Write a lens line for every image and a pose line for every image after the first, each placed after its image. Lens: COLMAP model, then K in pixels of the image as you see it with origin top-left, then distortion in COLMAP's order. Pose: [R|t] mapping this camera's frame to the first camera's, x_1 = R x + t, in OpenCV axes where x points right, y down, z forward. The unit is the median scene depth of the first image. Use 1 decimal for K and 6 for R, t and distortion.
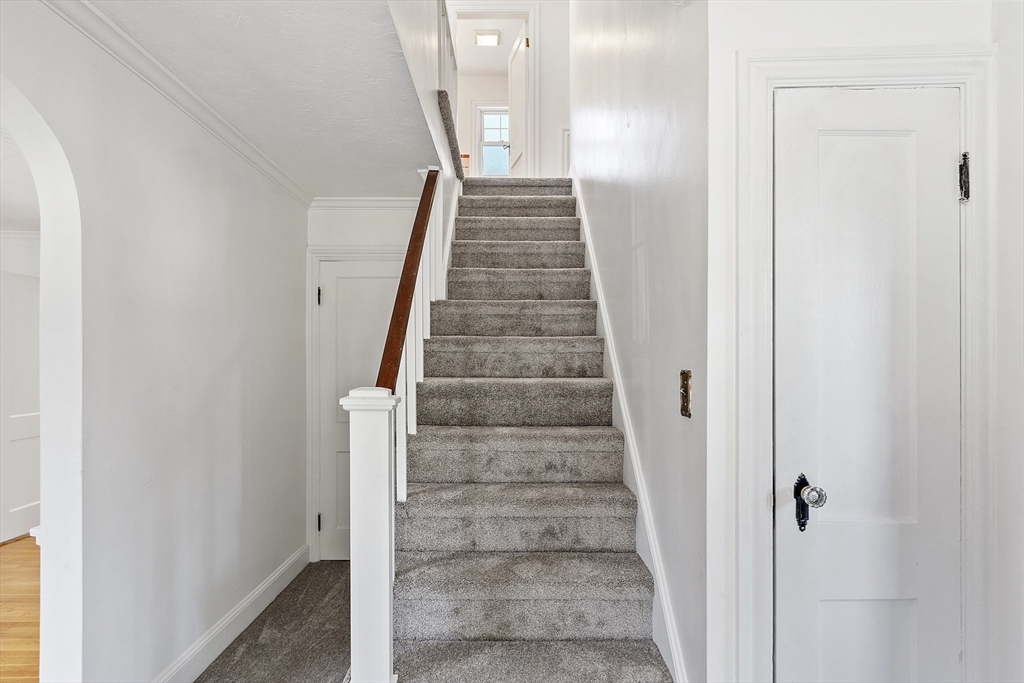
lens RADIAL K [[542.0, 0, 504.0], [0, 542.0, 353.5], [0, 0, 1]] dist [-0.001671, -0.000103]
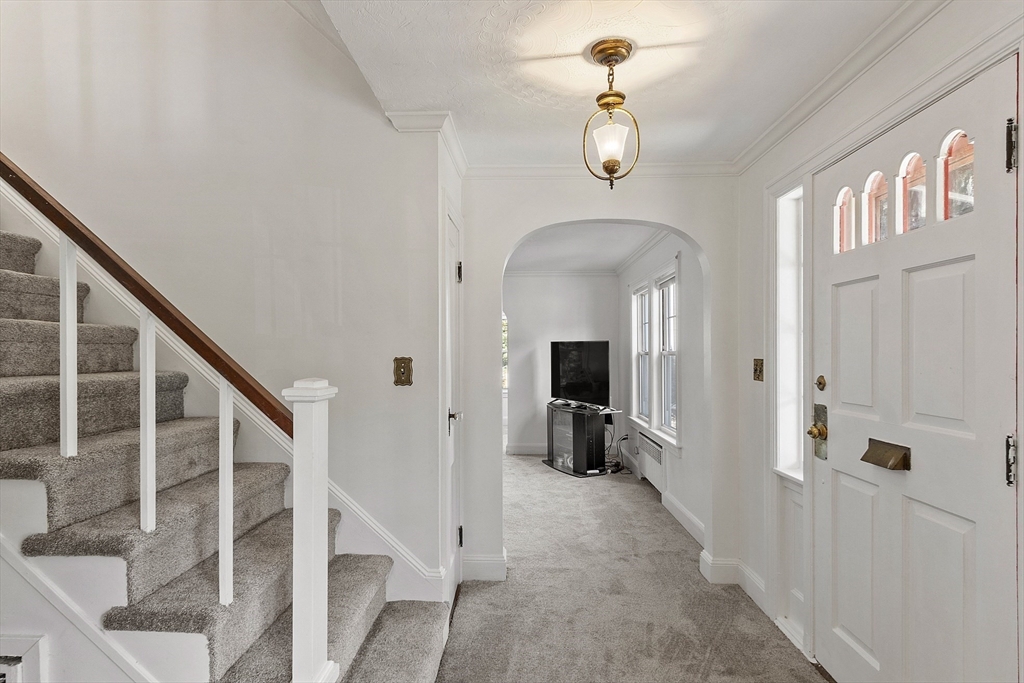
lens RADIAL K [[542.0, 0, 504.0], [0, 542.0, 353.5], [0, 0, 1]] dist [-0.001671, -0.000103]
pose [[0.093236, 0.004131, 0.995635, -0.672850], [-0.012498, 0.999917, -0.002978, 0.008728], [-0.995566, -0.012166, 0.093280, 0.290641]]
